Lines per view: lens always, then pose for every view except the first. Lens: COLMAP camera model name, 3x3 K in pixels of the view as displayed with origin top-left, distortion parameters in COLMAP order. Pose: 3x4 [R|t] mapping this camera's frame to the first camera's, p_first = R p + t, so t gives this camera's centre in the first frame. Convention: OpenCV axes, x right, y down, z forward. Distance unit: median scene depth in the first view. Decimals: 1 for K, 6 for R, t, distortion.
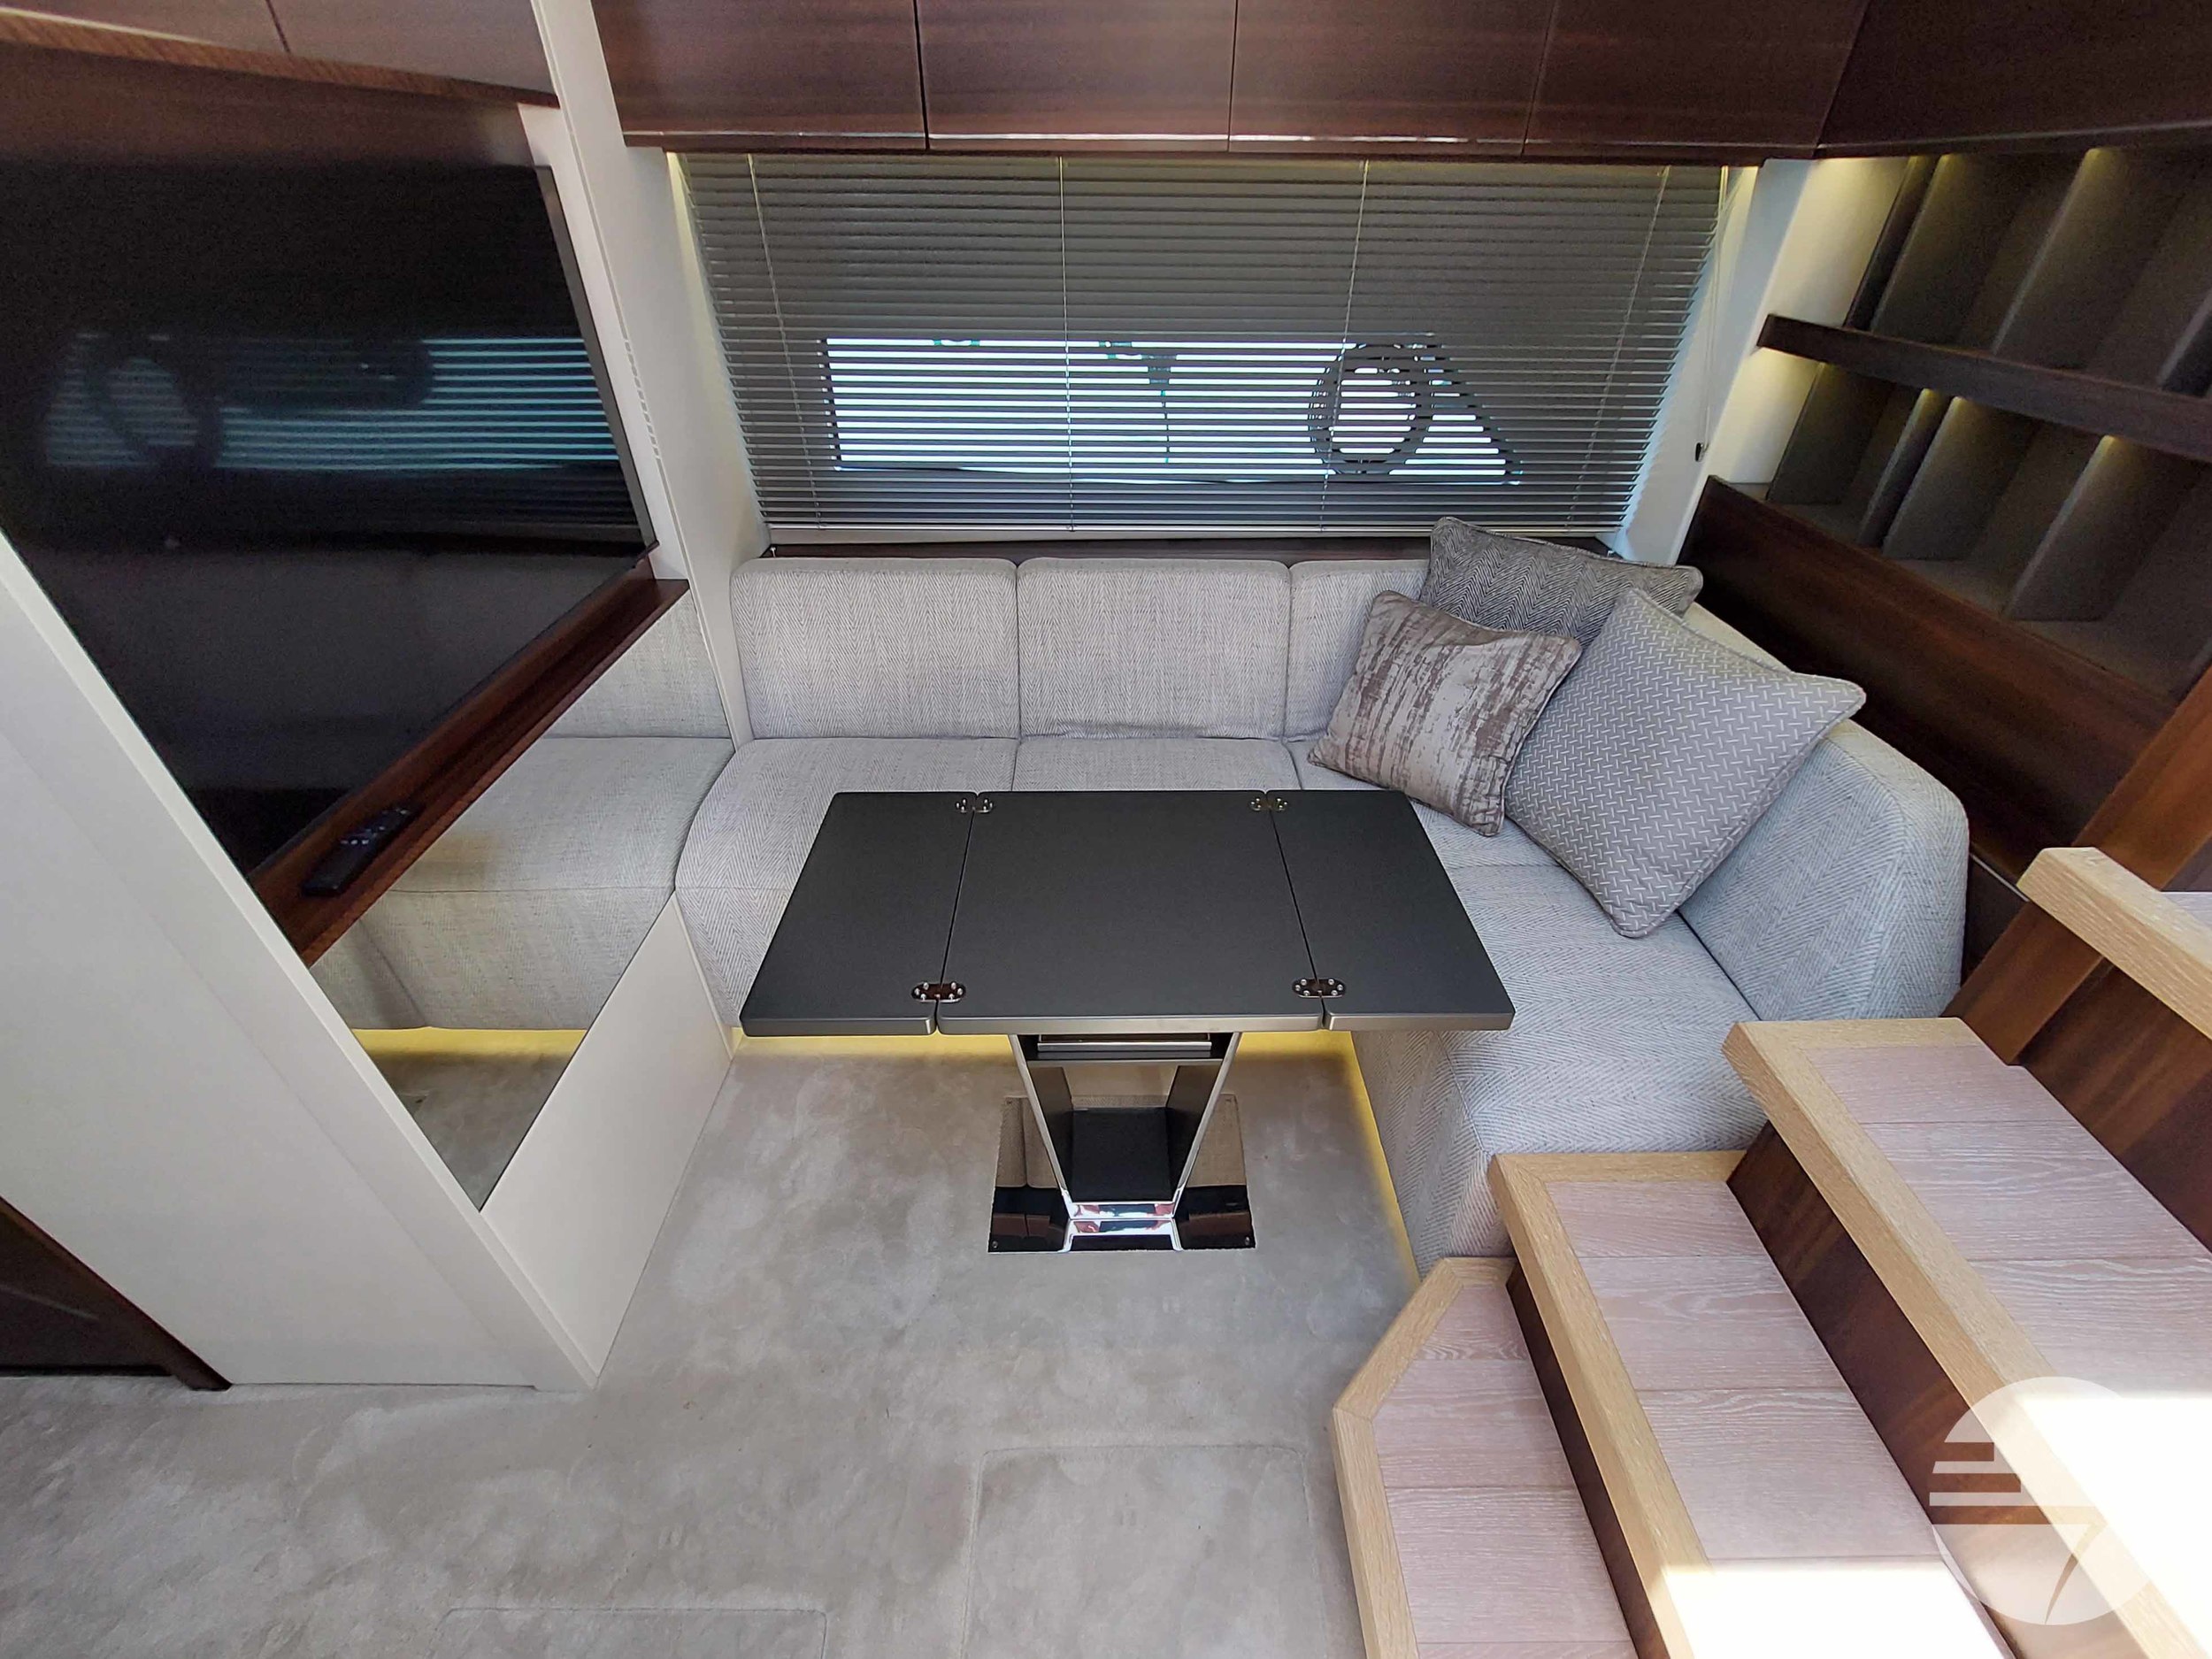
lens RADIAL K [[897.7, 0, 1112.8], [0, 897.7, 814.2], [0, 0, 1]] dist [0.000538, -0.008141]
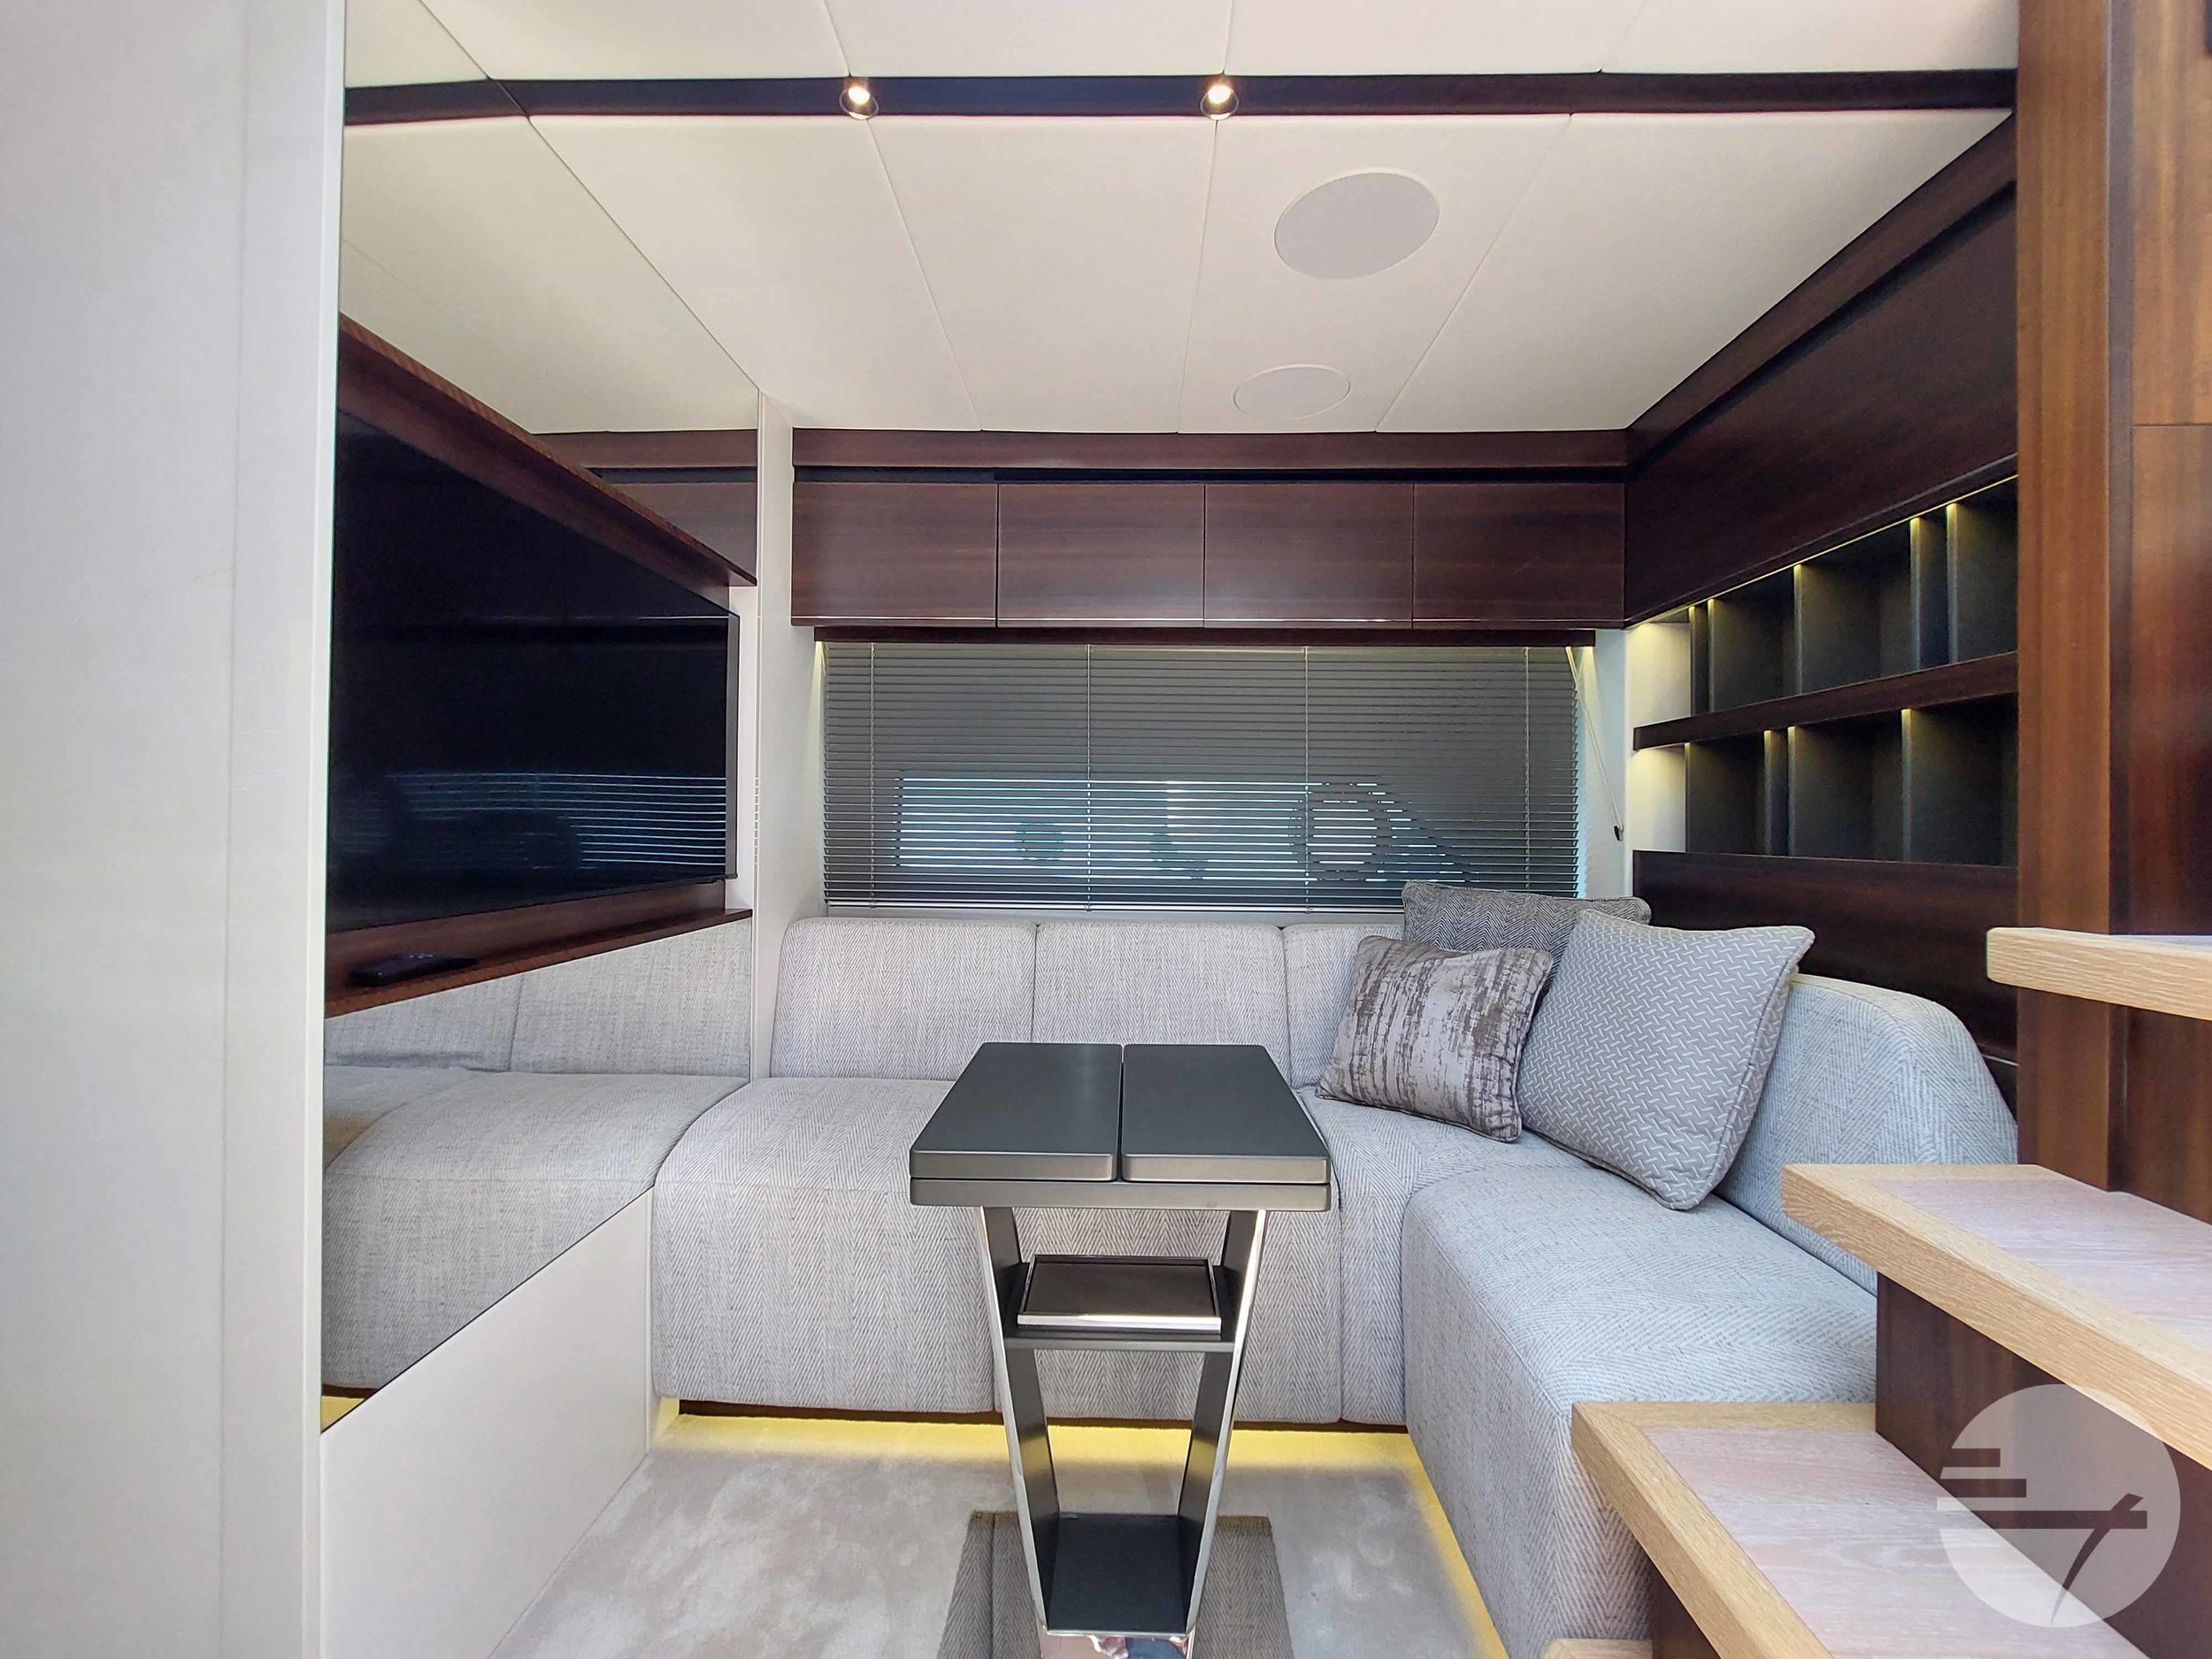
lens RADIAL K [[875.7, 0, 1108.2], [0, 875.7, 817.8], [0, 0, 1]] dist [-0.007432, -0.003128]
pose [[0.999203, 0.002114, -0.039869, 0.029134], [-0.025129, 0.809296, -0.586863, 0.297015], [0.031025, 0.587397, 0.808704, 0.036652]]
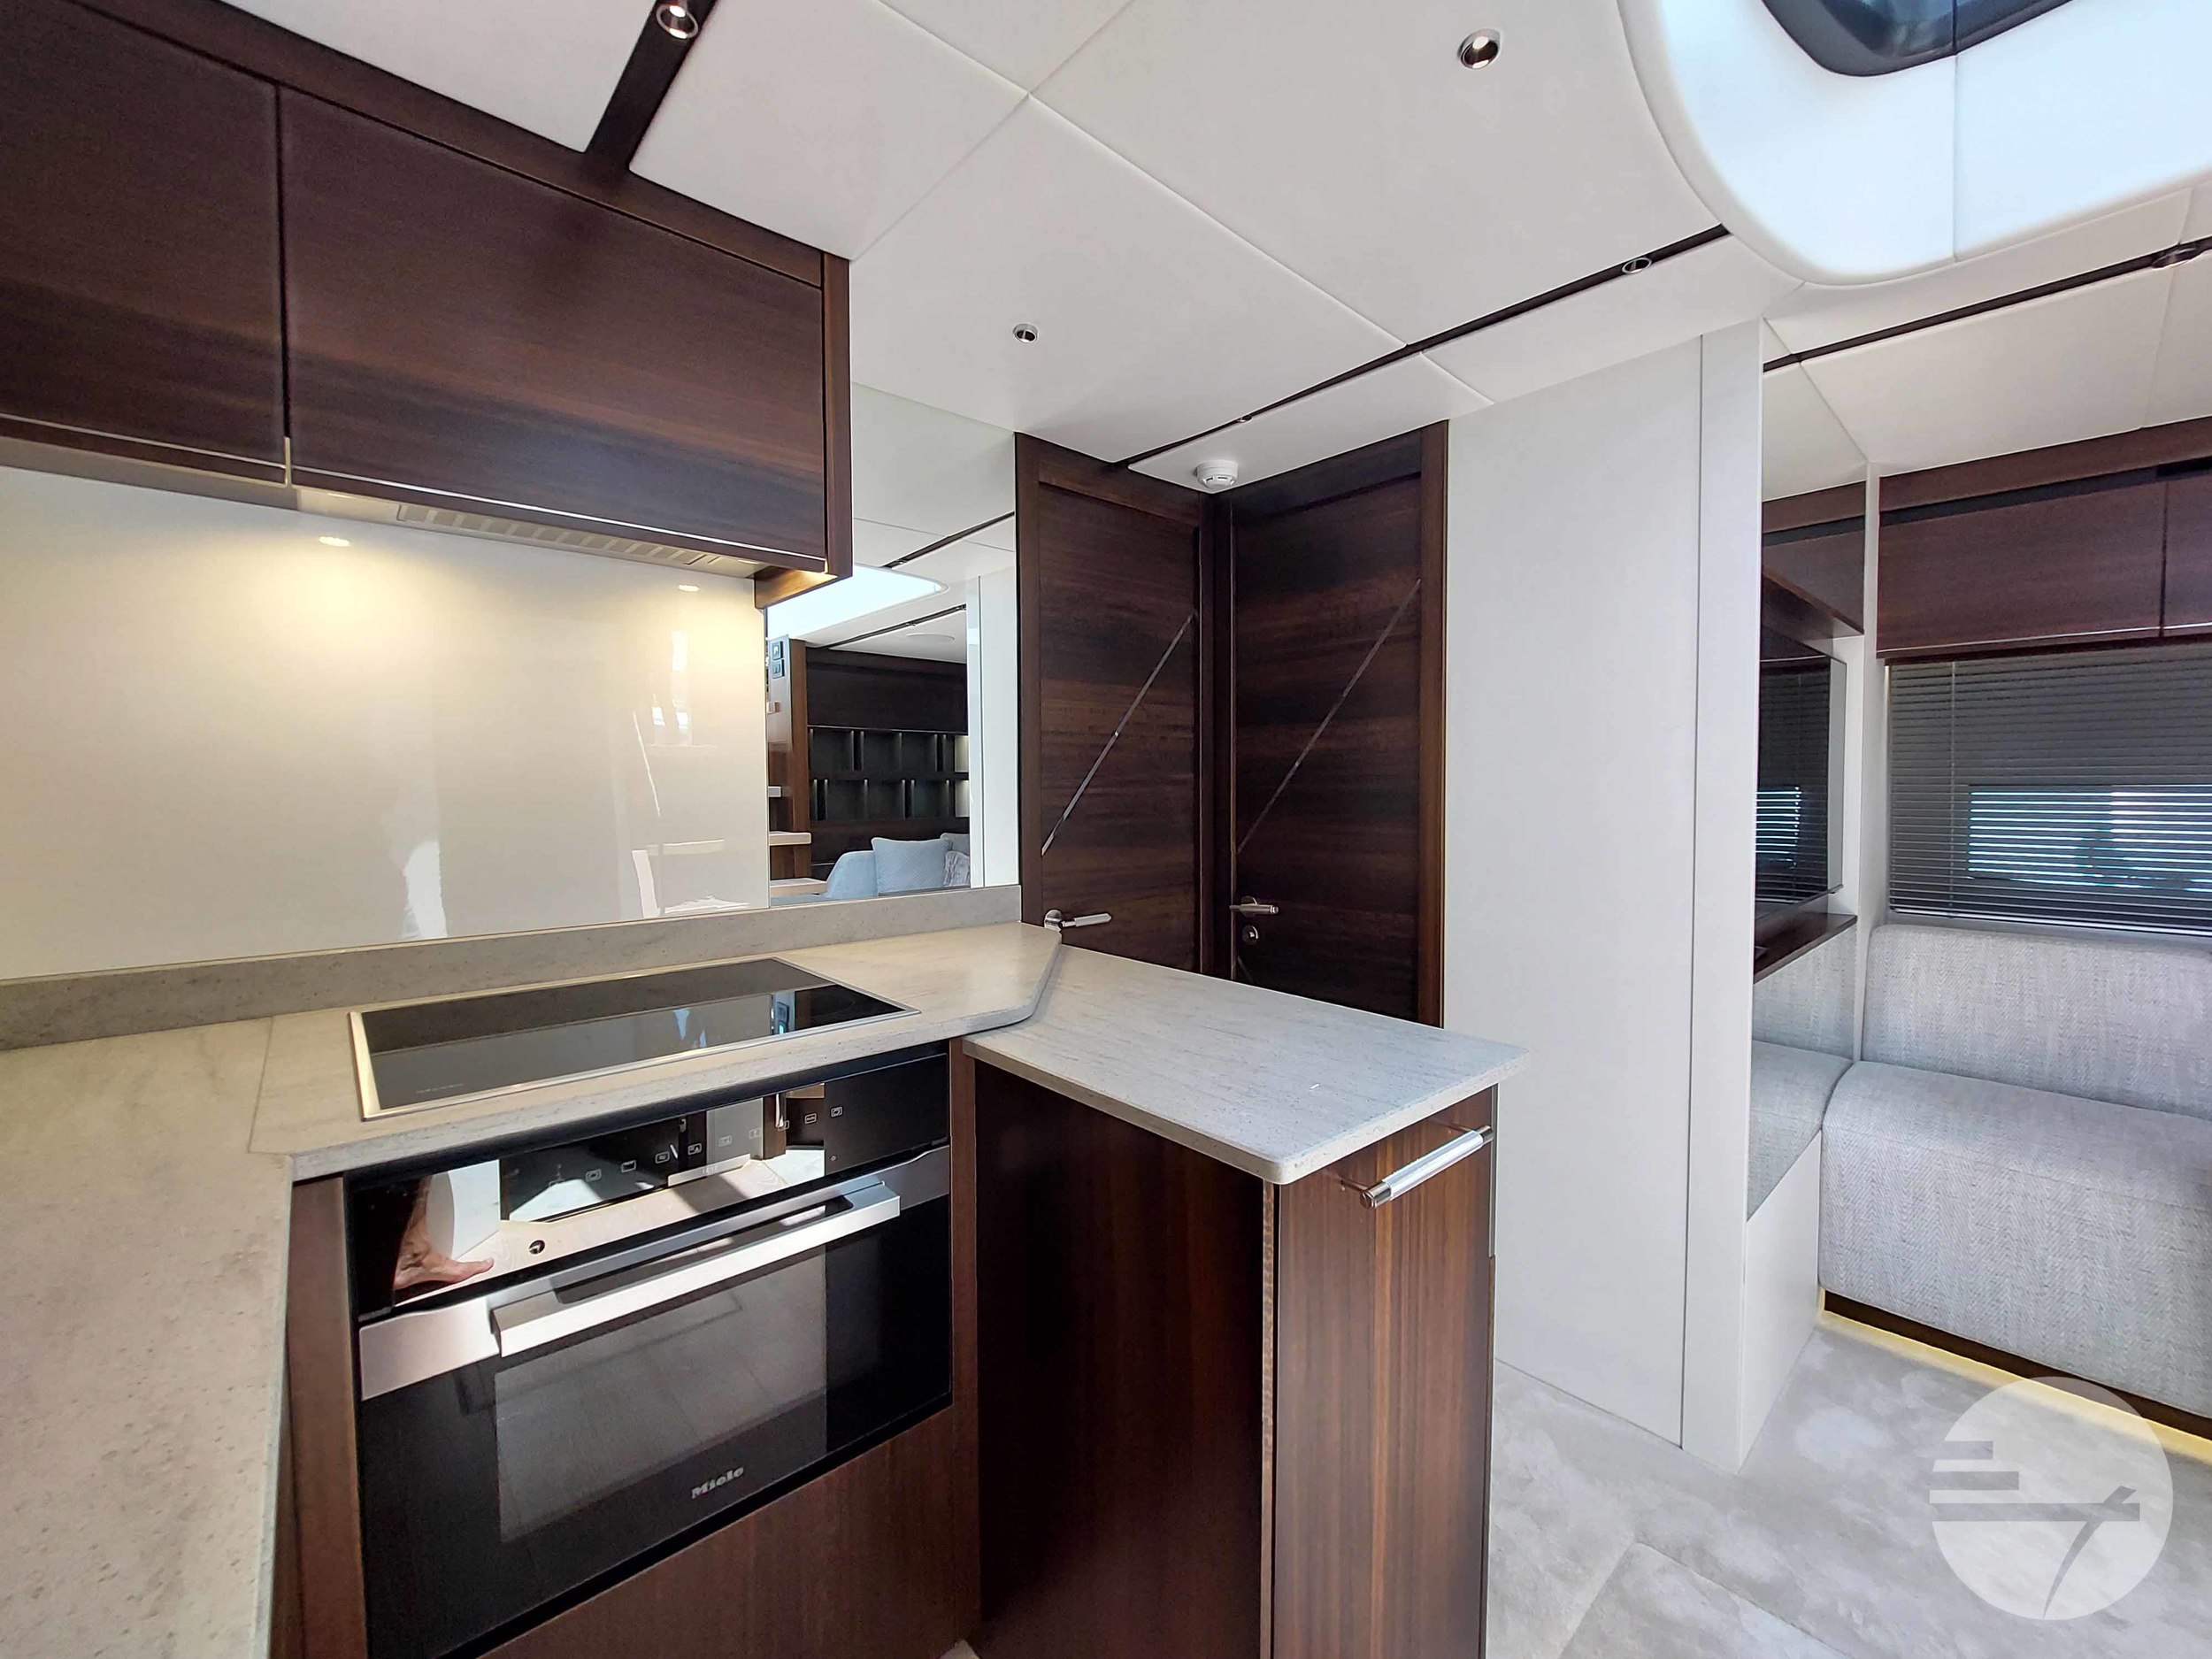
lens RADIAL K [[875.7, 0, 1108.2], [0, 875.7, 817.8], [0, 0, 1]] dist [-0.007432, -0.003128]
pose [[0.656098, 0.014154, -0.754543, -0.232875], [-0.425744, 0.832475, -0.354581, 0.566654], [0.623119, 0.553882, 0.552212, -0.511381]]
